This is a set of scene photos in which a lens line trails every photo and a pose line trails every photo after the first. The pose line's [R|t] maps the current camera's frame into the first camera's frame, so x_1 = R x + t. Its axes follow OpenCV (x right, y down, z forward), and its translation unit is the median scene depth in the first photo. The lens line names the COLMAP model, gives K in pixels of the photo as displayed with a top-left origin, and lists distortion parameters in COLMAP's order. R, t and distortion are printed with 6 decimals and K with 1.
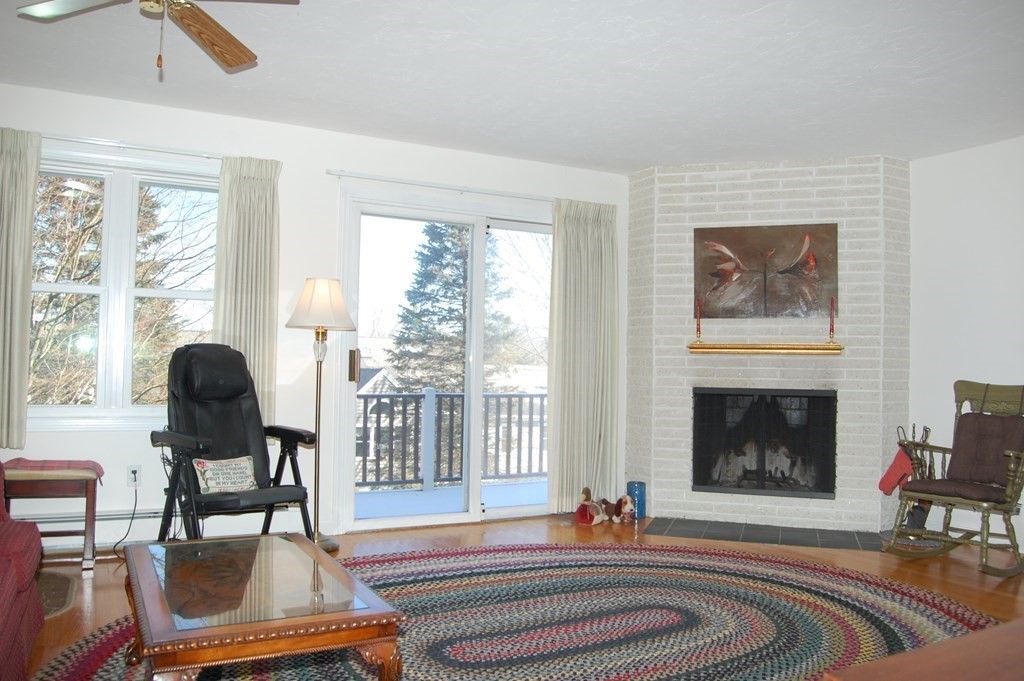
lens RADIAL K [[780.3, 0, 512.0], [0, 780.3, 340.5], [0, 0, 1]] dist [-0.060105, 0.000884]
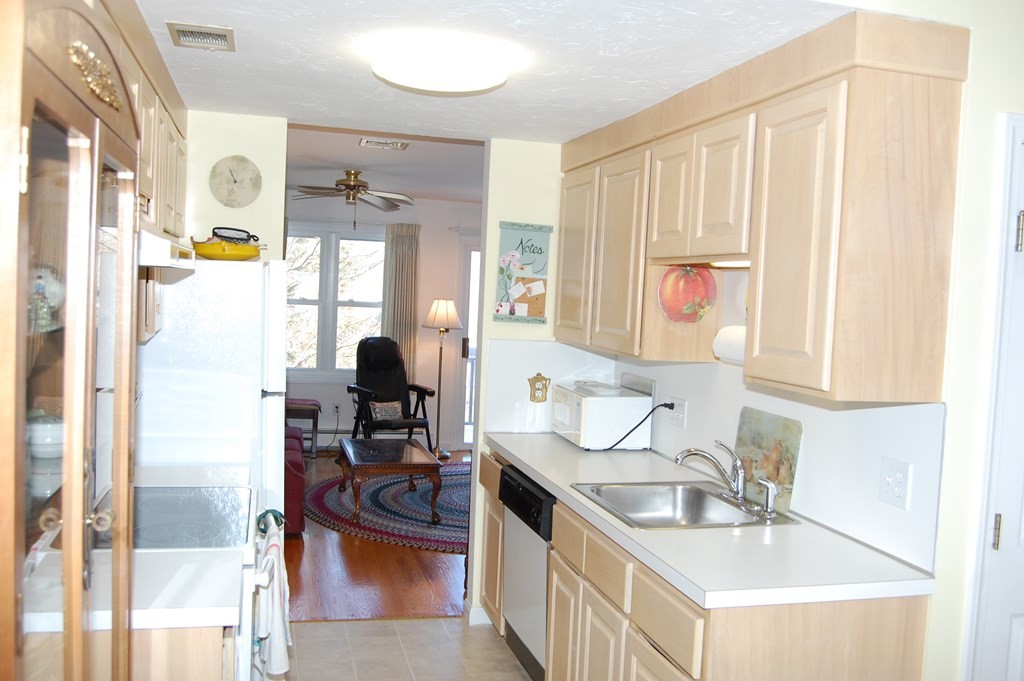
lens RADIAL K [[931.1, 0, 512.0], [0, 931.1, 340.5], [0, 0, 1]] dist [0.006846, 0.002631]
pose [[0.973679, 0.027386, -0.226272, 0.401043], [-0.016369, 0.998594, 0.050425, -0.103566], [0.227334, -0.045394, 0.972758, -1.037067]]
